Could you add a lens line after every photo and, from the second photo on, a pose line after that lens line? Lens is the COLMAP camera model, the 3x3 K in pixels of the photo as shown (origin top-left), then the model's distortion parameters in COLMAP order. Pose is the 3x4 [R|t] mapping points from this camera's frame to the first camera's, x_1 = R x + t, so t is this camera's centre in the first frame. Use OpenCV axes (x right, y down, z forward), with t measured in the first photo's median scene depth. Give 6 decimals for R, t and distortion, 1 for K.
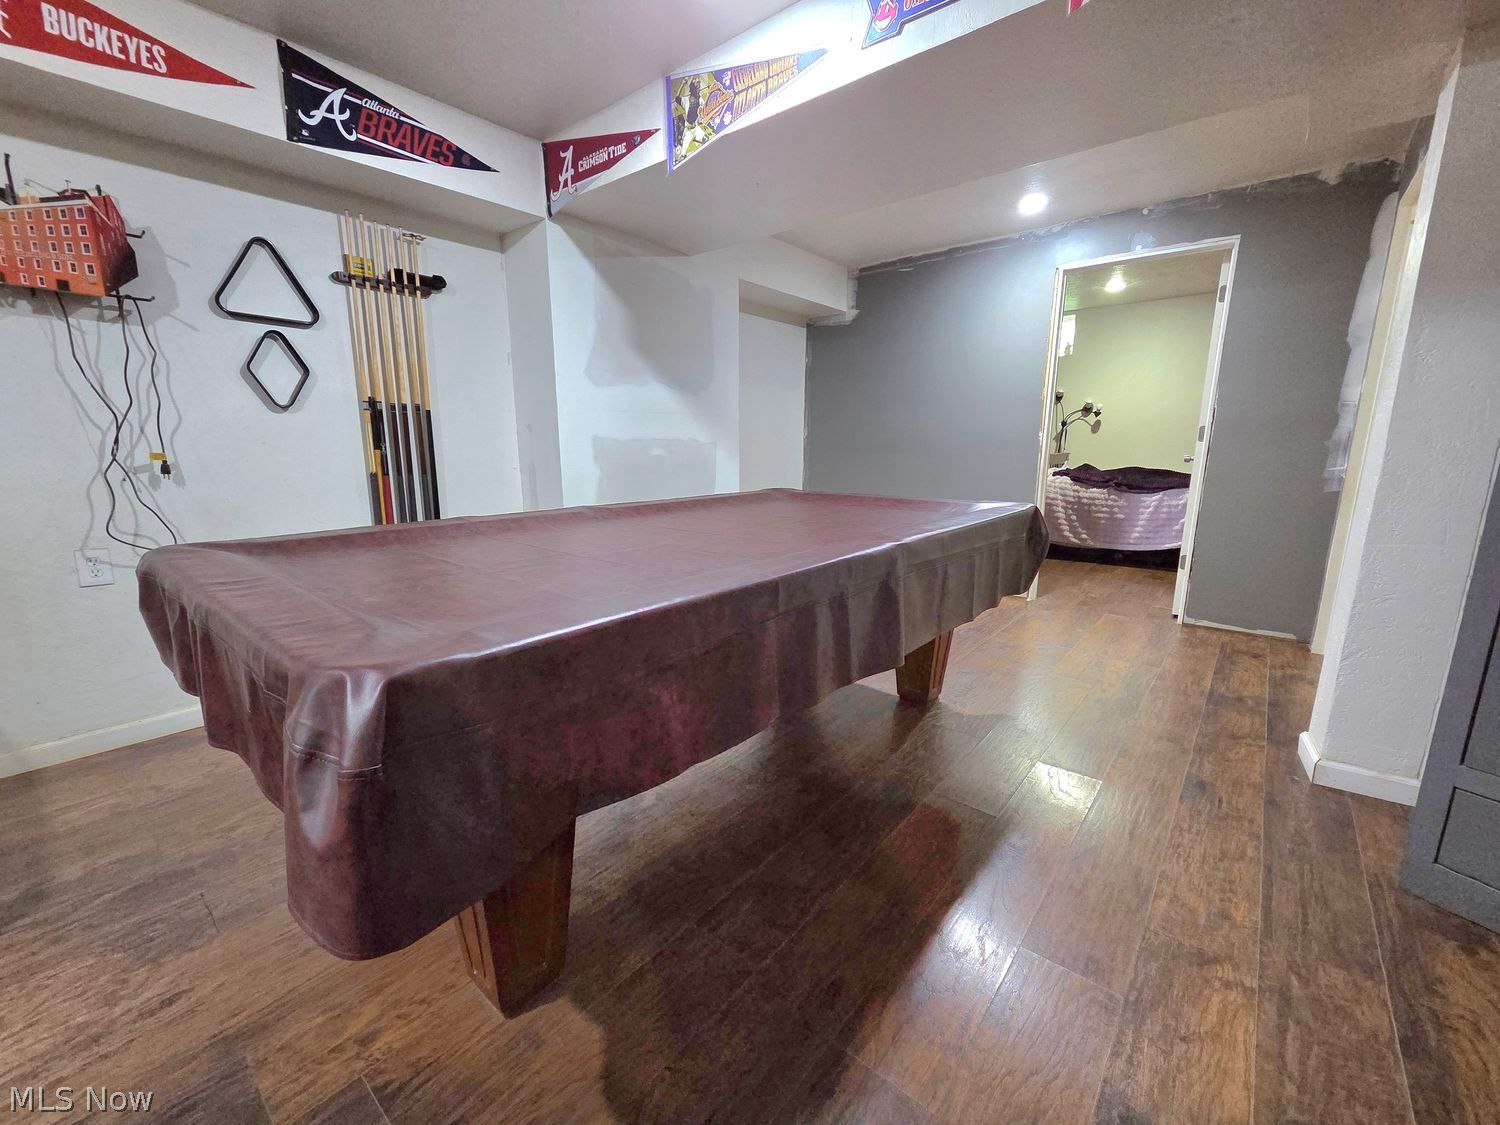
lens RADIAL K [[615.4, 0, 747.2], [0, 615.4, 569.9], [0, 0, 1]] dist [0.004465, -0.000878]
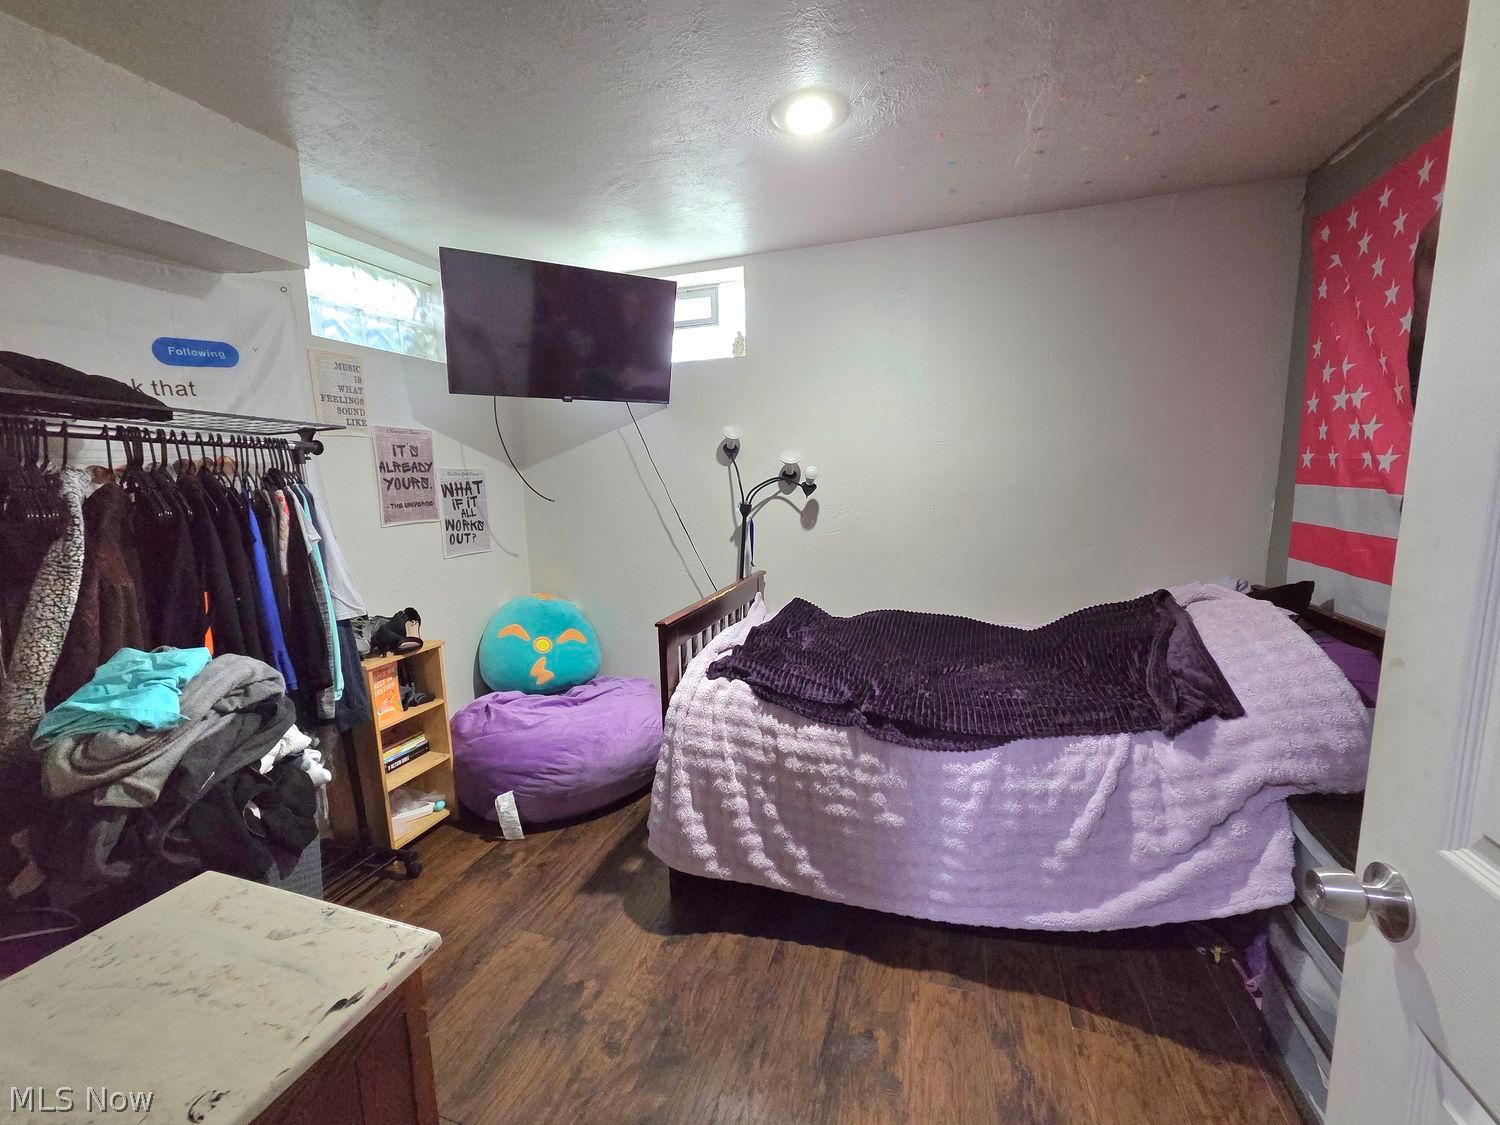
lens RADIAL K [[615.4, 0, 752.0], [0, 615.4, 563.0], [0, 0, 1]] dist [0.004465, -0.000878]
pose [[0.928663, -0.079075, 0.362398, 0.237248], [0.101864, 0.993817, -0.044180, -0.119395], [-0.356664, 0.077943, 0.930976, 0.394010]]
